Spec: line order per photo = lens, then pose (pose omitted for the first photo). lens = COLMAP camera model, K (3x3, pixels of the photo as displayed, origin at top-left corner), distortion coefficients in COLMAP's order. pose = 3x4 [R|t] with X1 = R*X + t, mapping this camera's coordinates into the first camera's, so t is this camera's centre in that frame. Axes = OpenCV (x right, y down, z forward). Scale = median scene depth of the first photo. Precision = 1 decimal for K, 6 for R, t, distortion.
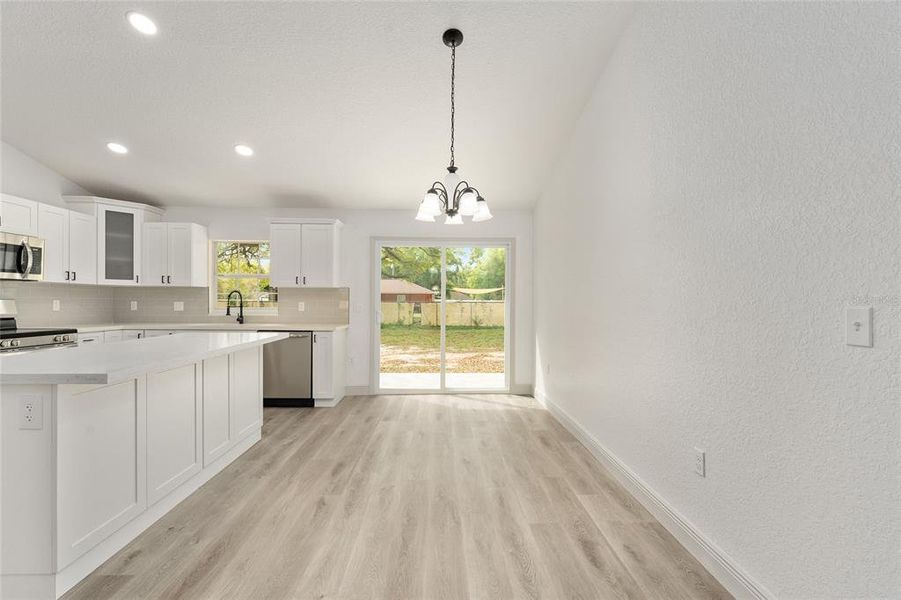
lens RADIAL K [[386.9, 0, 451.1], [0, 386.9, 301.8], [0, 0, 1]] dist [-0.004375, -0.000219]
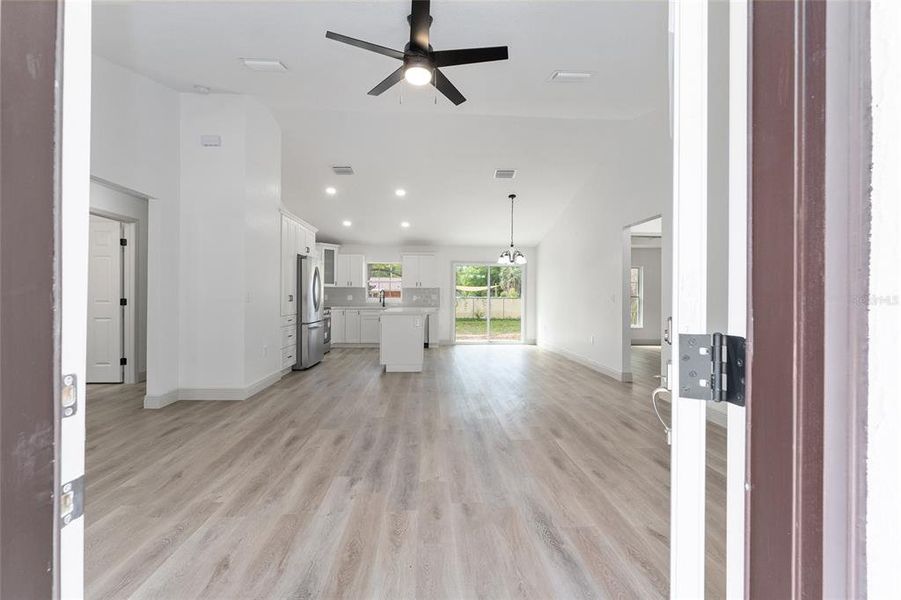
lens RADIAL K [[386.9, 0, 451.6], [0, 386.9, 297.6], [0, 0, 1]] dist [-0.004375, -0.000219]
pose [[0.999520, 0.000488, 0.030964, -0.298206], [-0.000399, 0.999996, -0.002858, 0.018041], [-0.030965, 0.002844, 0.999516, -0.999815]]
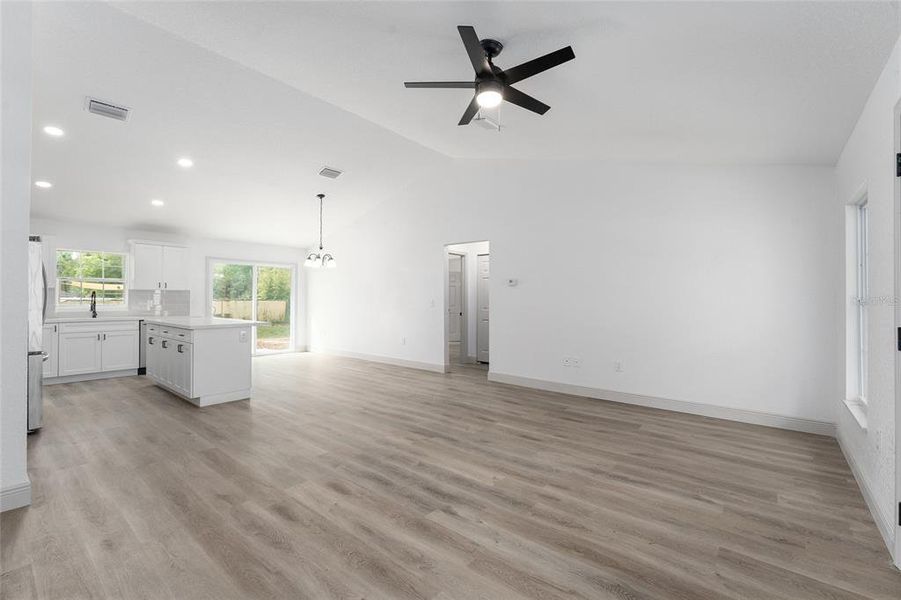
lens RADIAL K [[386.9, 0, 451.4], [0, 386.9, 296.4], [0, 0, 1]] dist [-0.004375, -0.000219]
pose [[0.659340, 0.001016, 0.751844, -0.798145], [0.004722, 0.999974, -0.005493, -0.001935], [-0.751830, 0.007172, 0.659318, -0.785902]]
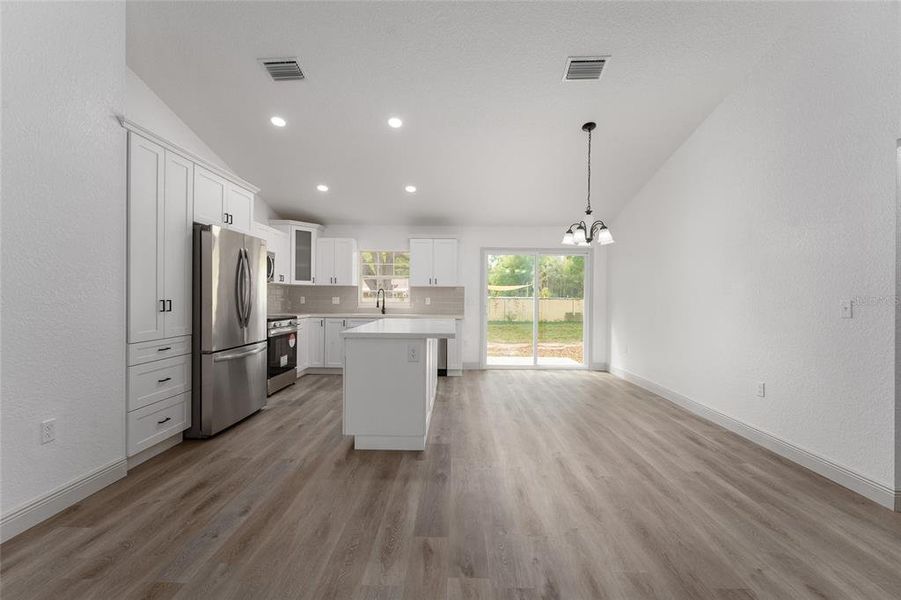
lens RADIAL K [[386.9, 0, 450.7], [0, 386.9, 298.0], [0, 0, 1]] dist [-0.004375, -0.000219]
pose [[0.998999, 0.003195, -0.044610, -0.283355], [-0.003218, 0.999995, -0.000448, 0.002609], [0.044609, 0.000591, 0.999004, -0.335459]]
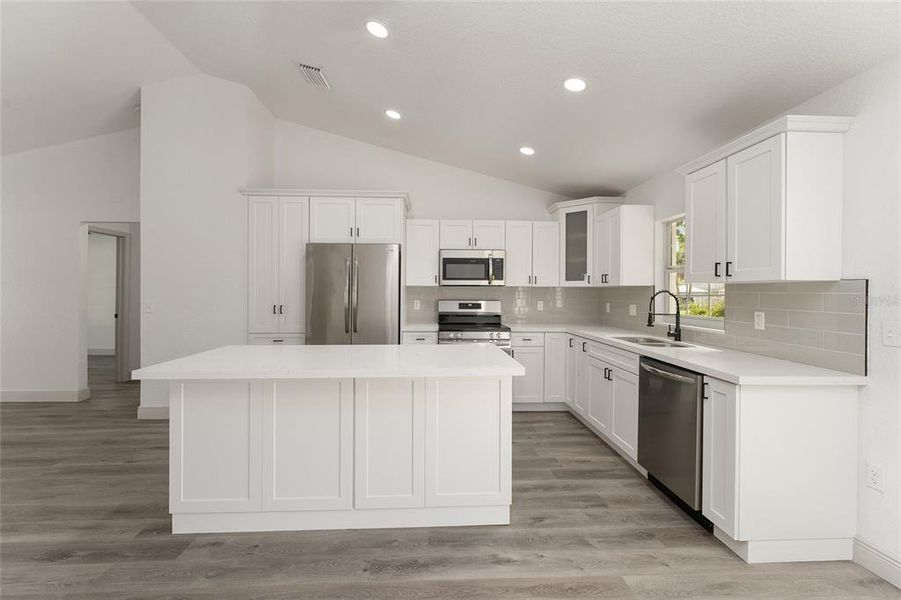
lens RADIAL K [[386.9, 0, 456.3], [0, 386.9, 295.3], [0, 0, 1]] dist [-0.004375, -0.000219]
pose [[0.021837, 0.000980, -0.999761, 0.113252], [-0.007769, 0.999969, 0.000811, -0.019691], [0.999731, 0.007749, 0.021844, 0.681020]]
